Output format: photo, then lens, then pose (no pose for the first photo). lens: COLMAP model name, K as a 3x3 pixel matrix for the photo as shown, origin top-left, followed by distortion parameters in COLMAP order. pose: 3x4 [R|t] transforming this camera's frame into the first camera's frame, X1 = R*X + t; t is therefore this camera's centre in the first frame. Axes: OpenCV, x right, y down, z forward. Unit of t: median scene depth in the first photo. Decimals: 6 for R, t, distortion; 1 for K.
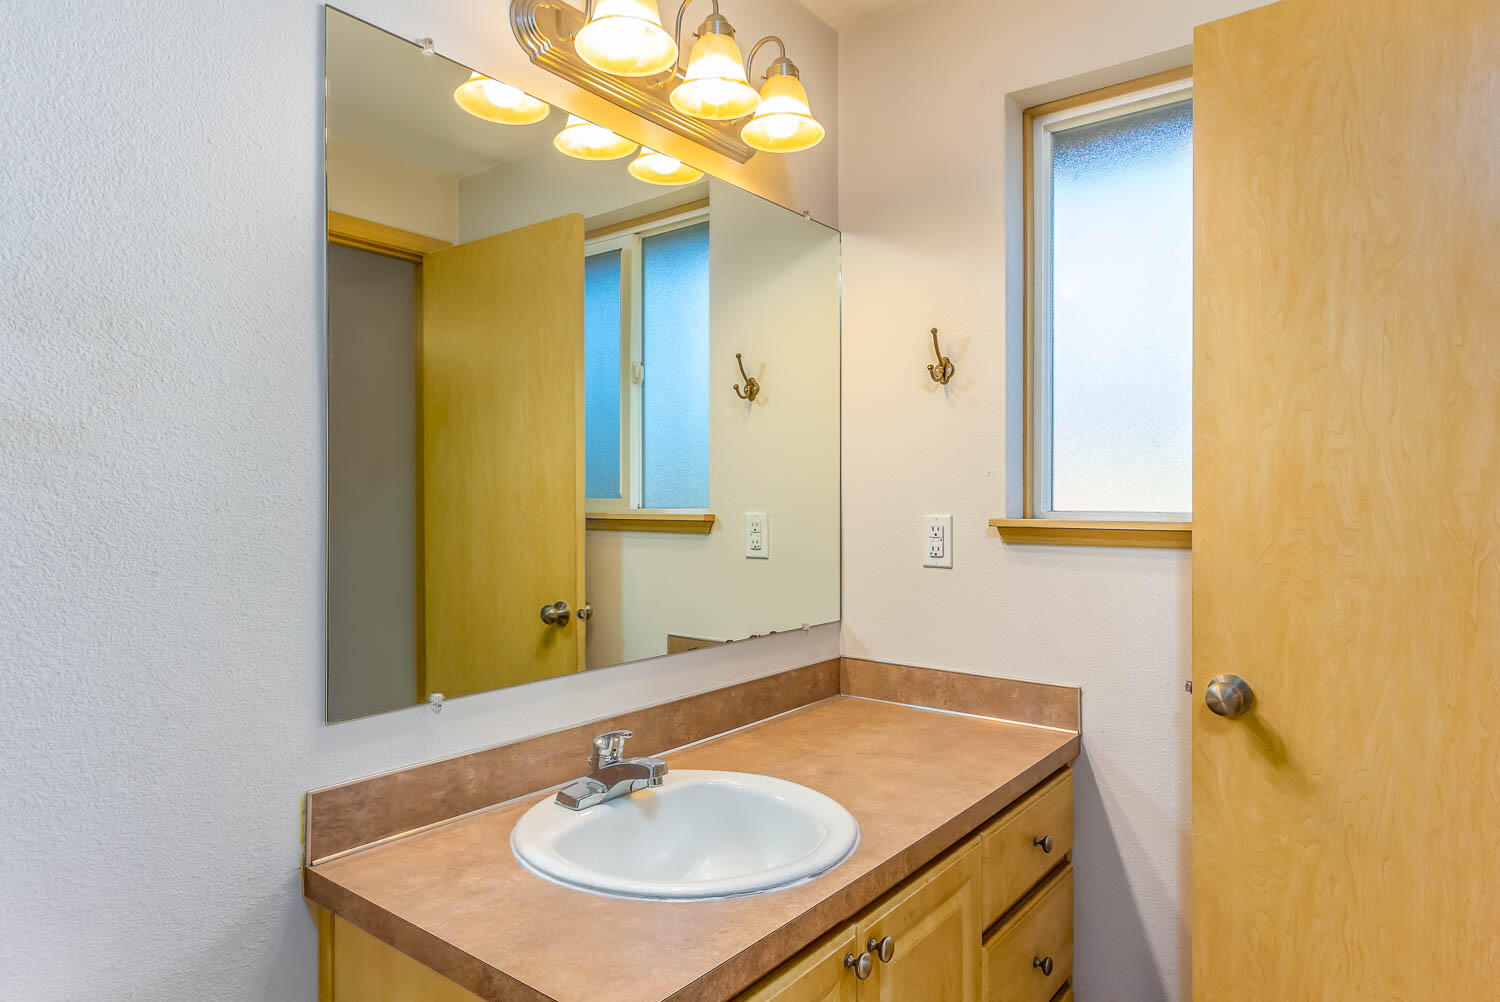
lens RADIAL K [[889.9, 0, 750.0], [0, 889.9, 501.0], [0, 0, 1]] dist [0.002394, 0.001302]
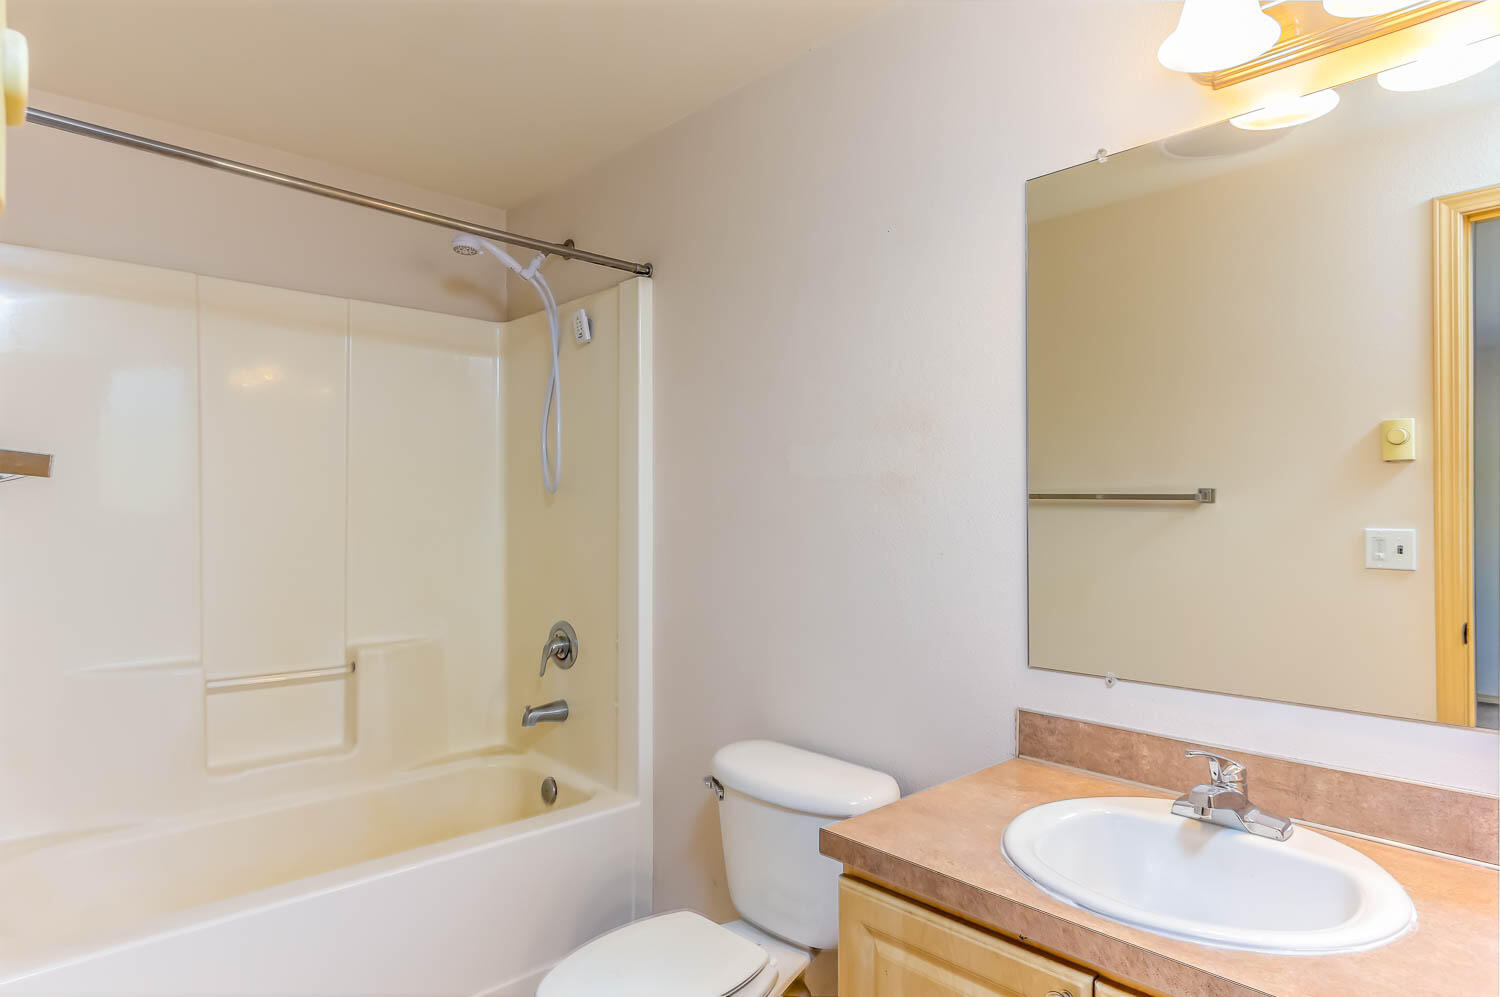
lens RADIAL K [[889.9, 0, 750.0], [0, 889.9, 498.5], [0, 0, 1]] dist [0.002394, 0.001302]
pose [[-0.115380, 0.000439, -0.993321, 0.994909], [-0.008558, 0.999962, 0.001436, -0.021583], [0.993285, 0.008667, -0.115372, 0.687692]]
